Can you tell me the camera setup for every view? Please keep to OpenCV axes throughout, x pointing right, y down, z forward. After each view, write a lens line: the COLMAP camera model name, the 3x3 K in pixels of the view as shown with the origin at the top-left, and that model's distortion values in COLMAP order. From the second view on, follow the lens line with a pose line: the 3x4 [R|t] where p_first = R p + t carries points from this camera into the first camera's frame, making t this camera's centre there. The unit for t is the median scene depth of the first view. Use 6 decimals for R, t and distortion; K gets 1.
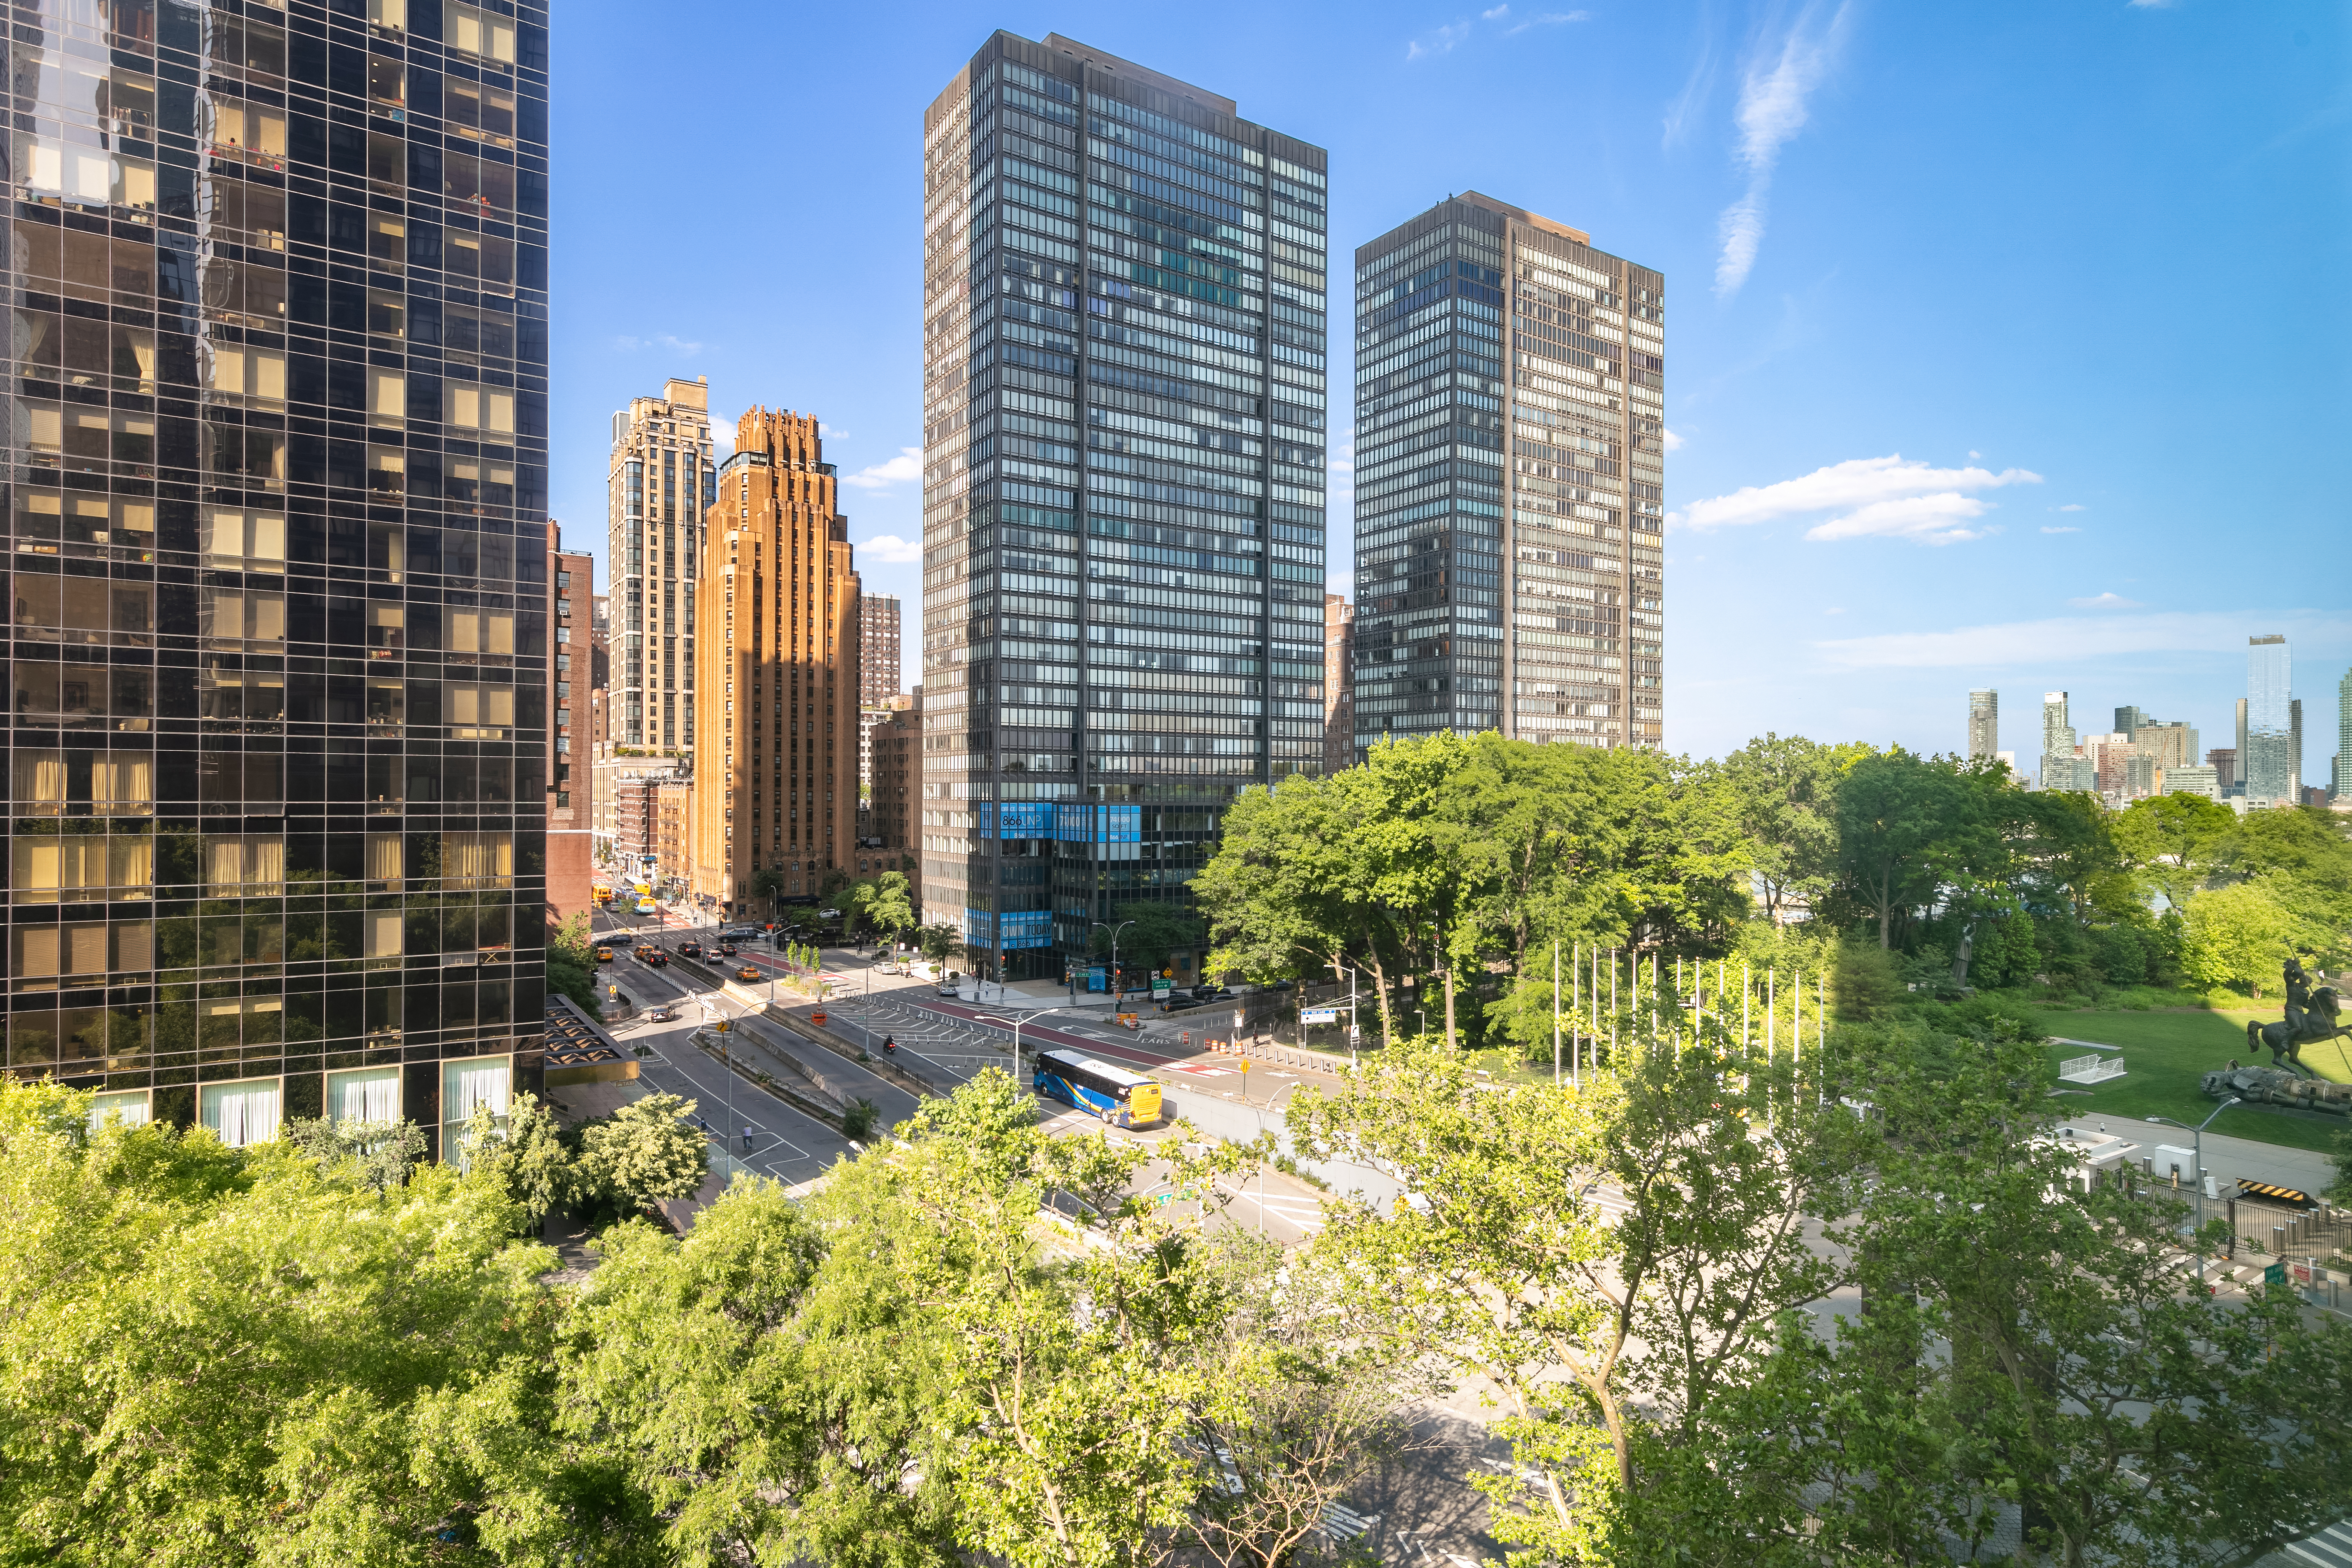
lens RADIAL K [[1234.8, 0, 1181.2], [0, 1234.8, 770.4], [0, 0, 1]] dist [0.004396, 0.001389]
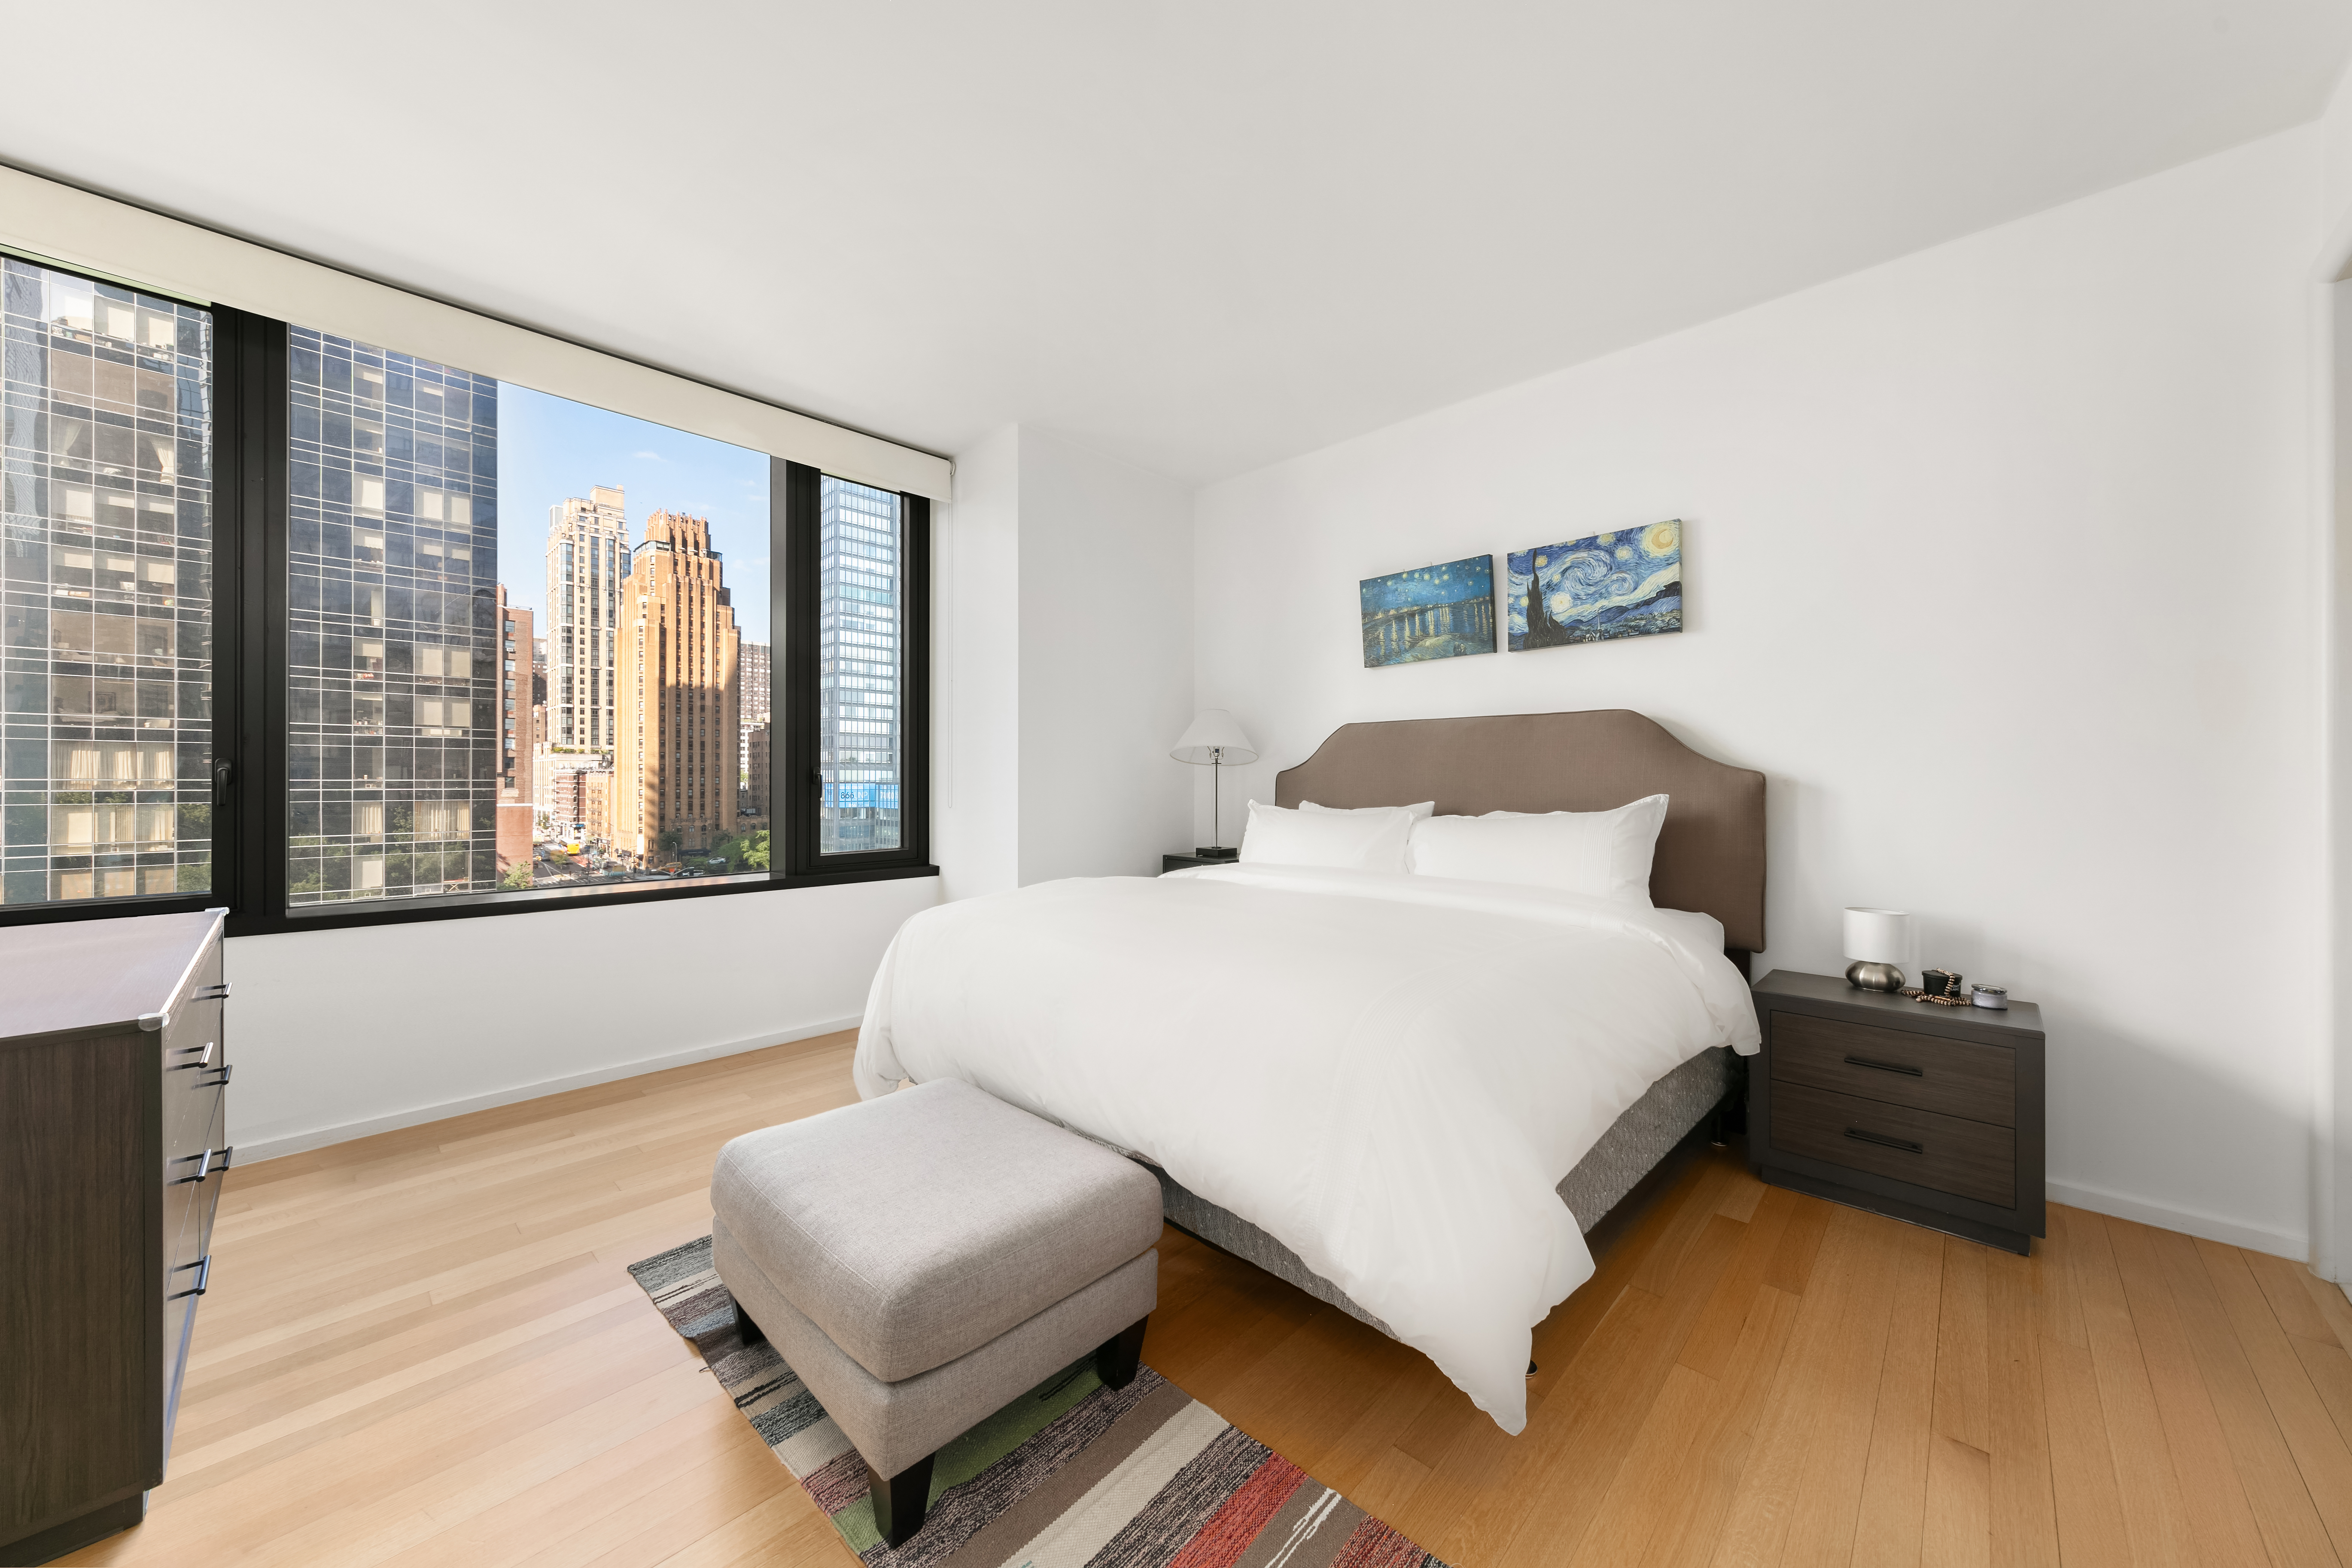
lens RADIAL K [[869.6, 0, 1191.3], [0, 869.6, 776.6], [0, 0, 1]] dist [-0.000775, -0.000331]
pose [[0.979803, -0.002209, 0.199954, 0.081563], [0.001464, 0.999991, 0.003873, 0.018811], [-0.199961, -0.003502, 0.979798, -0.163339]]
